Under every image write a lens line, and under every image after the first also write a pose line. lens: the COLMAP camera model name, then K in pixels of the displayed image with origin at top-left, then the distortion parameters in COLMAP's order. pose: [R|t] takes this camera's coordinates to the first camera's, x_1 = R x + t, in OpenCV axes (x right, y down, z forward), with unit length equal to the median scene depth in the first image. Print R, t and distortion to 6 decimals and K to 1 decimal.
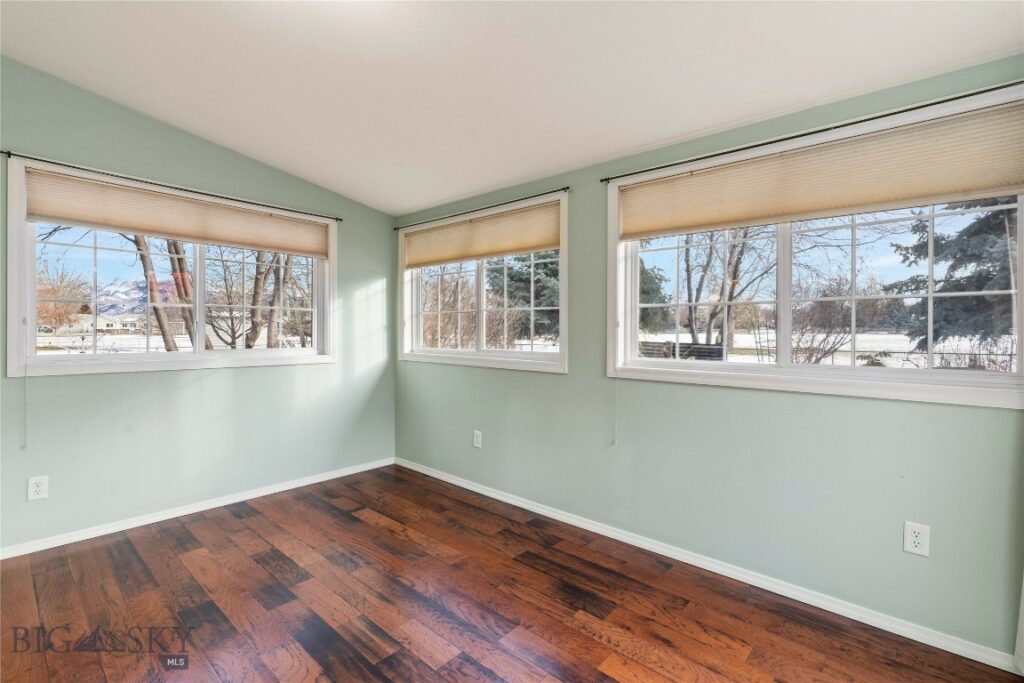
lens RADIAL K [[463.2, 0, 515.2], [0, 463.2, 334.1], [0, 0, 1]] dist [-0.005560, -0.000870]
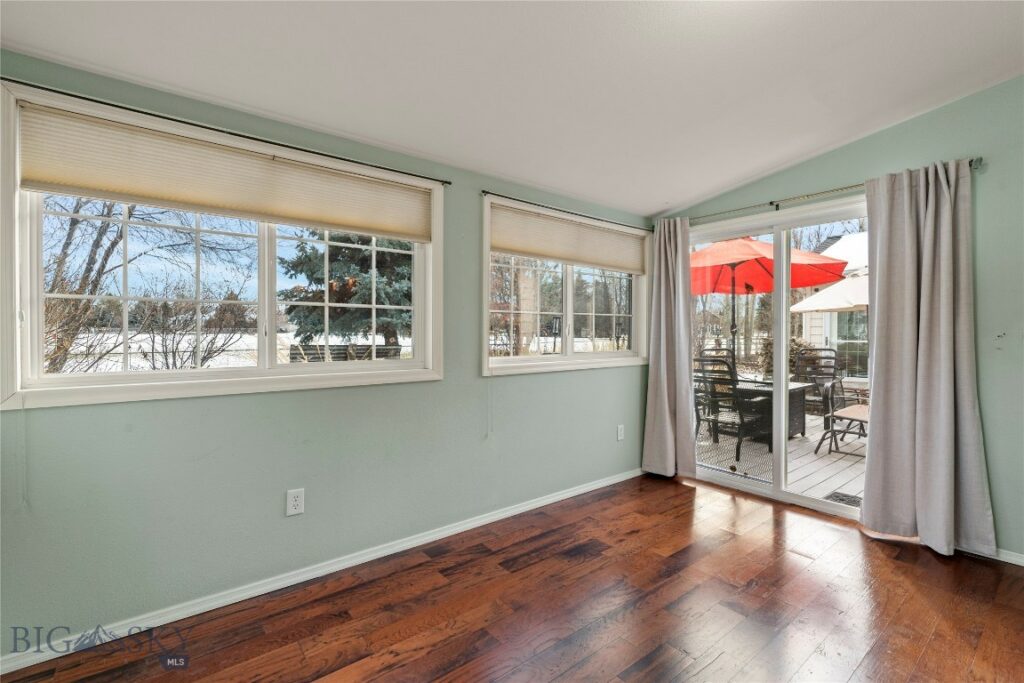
lens RADIAL K [[463.2, 0, 516.2], [0, 463.2, 337.4], [0, 0, 1]] dist [-0.005560, -0.000870]
pose [[0.166344, -0.014925, 0.985955, -0.852153], [0.008077, 0.999873, 0.013773, -0.012118], [-0.986035, 0.005673, 0.166443, 0.754291]]
